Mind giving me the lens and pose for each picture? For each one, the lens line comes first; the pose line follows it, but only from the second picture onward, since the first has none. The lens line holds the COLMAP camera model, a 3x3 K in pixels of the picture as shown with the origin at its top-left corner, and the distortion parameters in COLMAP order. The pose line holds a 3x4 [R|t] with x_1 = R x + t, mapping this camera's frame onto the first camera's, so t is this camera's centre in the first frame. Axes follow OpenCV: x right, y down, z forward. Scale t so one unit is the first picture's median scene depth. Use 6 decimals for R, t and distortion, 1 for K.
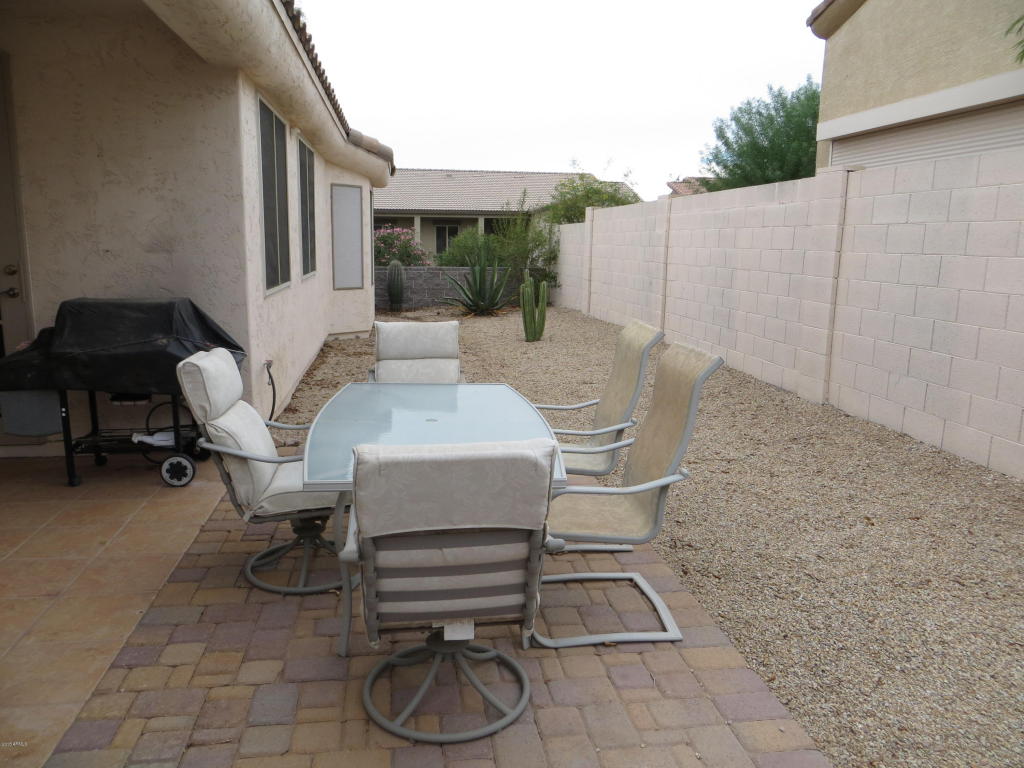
lens RADIAL K [[766.6, 0, 512.3], [0, 766.6, 384.9], [0, 0, 1]] dist [-0.021561, 0.007213]
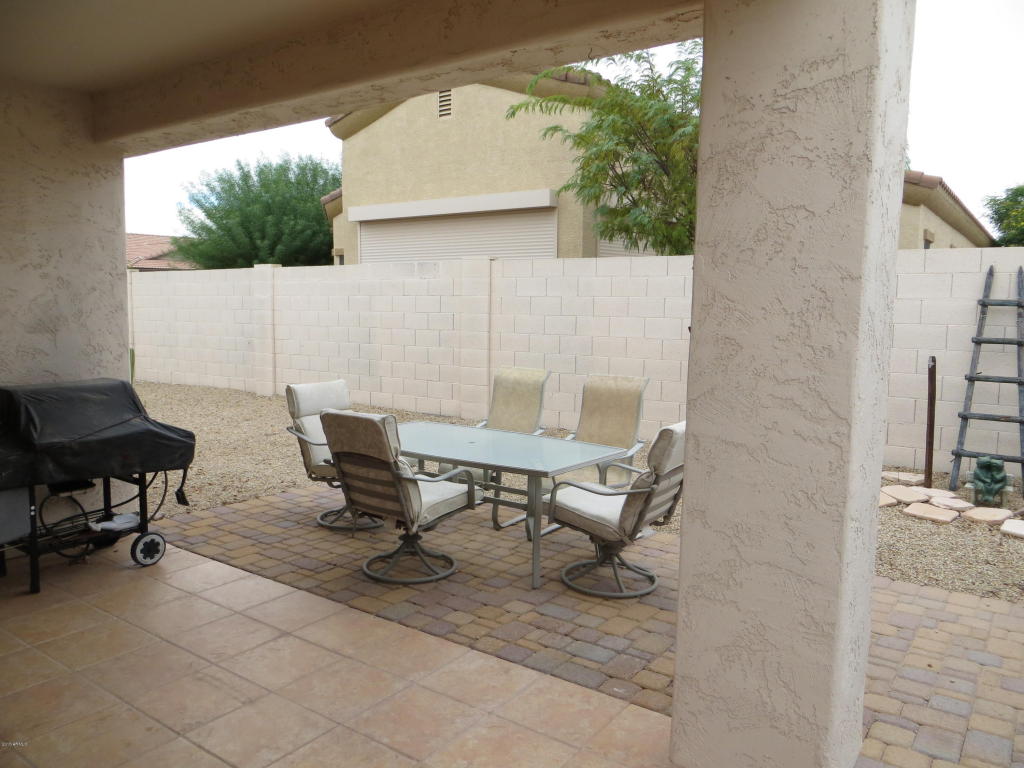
lens RADIAL K [[766.6, 0, 510.4], [0, 766.6, 389.4], [0, 0, 1]] dist [-0.021561, 0.007213]
pose [[0.697575, -0.091150, 0.710690, -0.737537], [0.135330, 0.990784, -0.005759, -0.022796], [-0.703616, 0.100195, 0.703481, -0.049912]]
